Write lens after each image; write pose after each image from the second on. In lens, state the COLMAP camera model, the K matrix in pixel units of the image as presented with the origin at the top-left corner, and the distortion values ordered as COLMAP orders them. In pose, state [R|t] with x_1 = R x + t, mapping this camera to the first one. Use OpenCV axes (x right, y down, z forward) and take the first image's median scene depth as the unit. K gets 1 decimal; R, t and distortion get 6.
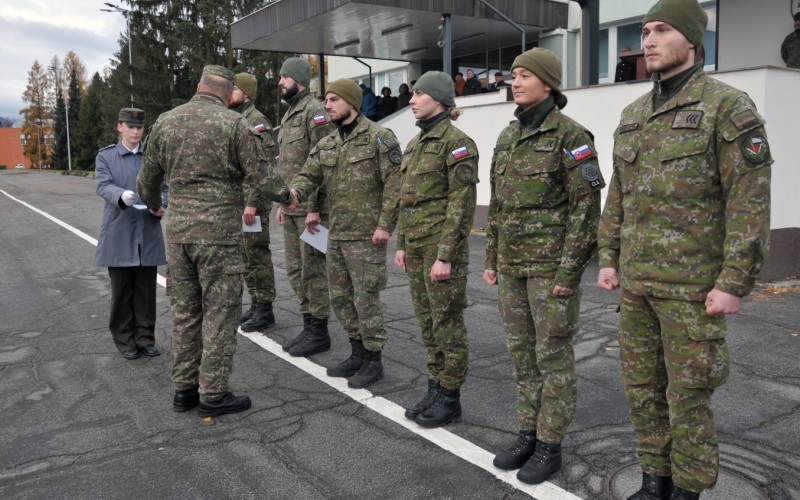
lens RADIAL K [[737.1, 0, 400.0], [0, 737.1, 250.0], [0, 0, 1]] dist [-0.150443, 0.082140]
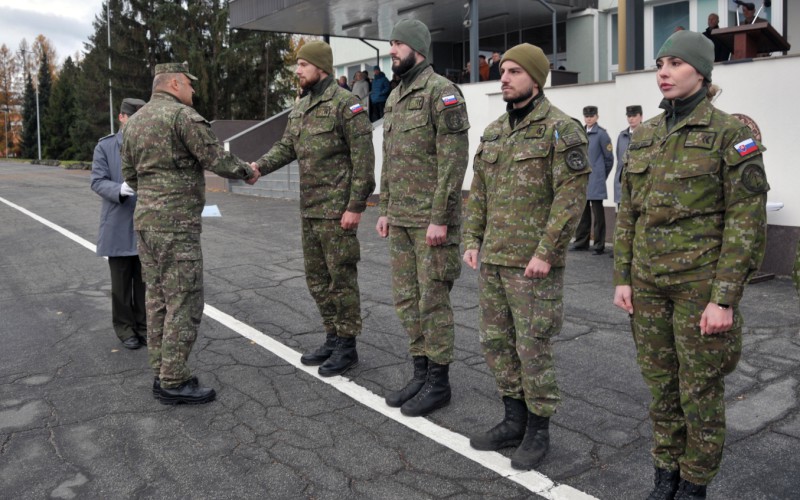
lens RADIAL K [[762.1, 0, 408.1], [0, 762.1, 209.0], [0, 0, 1]] dist [-0.149871, 0.092161]
pose [[0.999341, -0.002444, 0.036208, -0.175950], [0.004016, 0.999049, -0.043410, -0.032989], [-0.036067, 0.043527, 0.998401, 0.226697]]
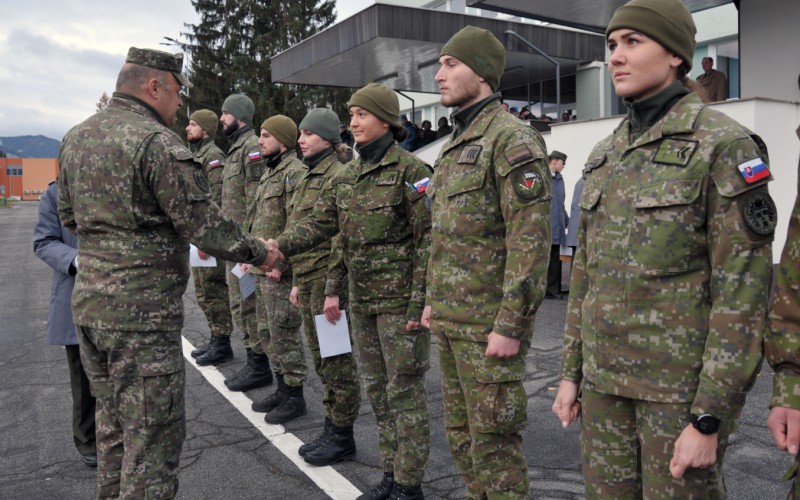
lens RADIAL K [[744.6, 0, 449.9], [0, 744.6, 244.8], [0, 0, 1]] dist [-0.142947, 0.075488]
pose [[0.999571, 0.004001, -0.029005, 0.184549], [-0.005514, 0.998617, -0.052279, -0.003095], [0.028756, 0.052416, 0.998211, -0.000041]]
